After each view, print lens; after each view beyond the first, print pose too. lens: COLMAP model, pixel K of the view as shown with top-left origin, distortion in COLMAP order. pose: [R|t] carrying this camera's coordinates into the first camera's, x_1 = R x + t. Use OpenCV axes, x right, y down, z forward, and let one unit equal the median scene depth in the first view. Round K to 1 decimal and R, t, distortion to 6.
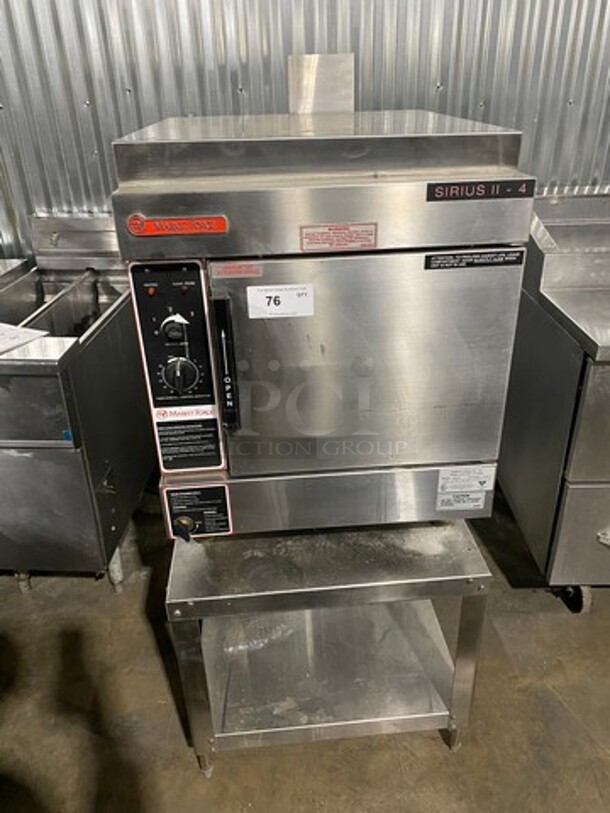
lens RADIAL K [[609.9, 0, 305.0], [0, 609.9, 406.5], [0, 0, 1]] dist [0.111483, -0.146620]
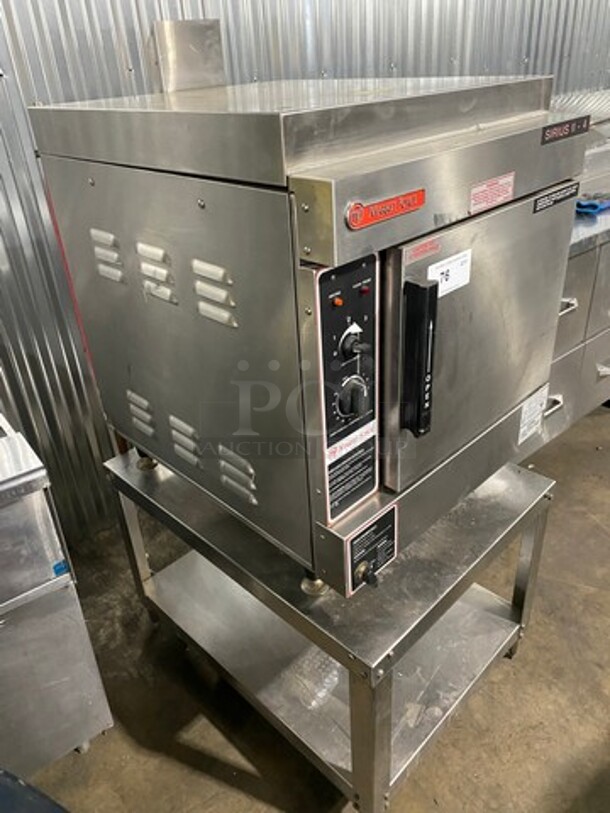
lens RADIAL K [[609.9, 0, 305.0], [0, 609.9, 406.5], [0, 0, 1]] dist [0.111483, -0.146620]
pose [[0.765307, -0.339144, 0.547070, -0.692031], [0.337057, 0.935239, 0.108266, -0.146937], [-0.548359, 0.101537, 0.830056, 0.350796]]
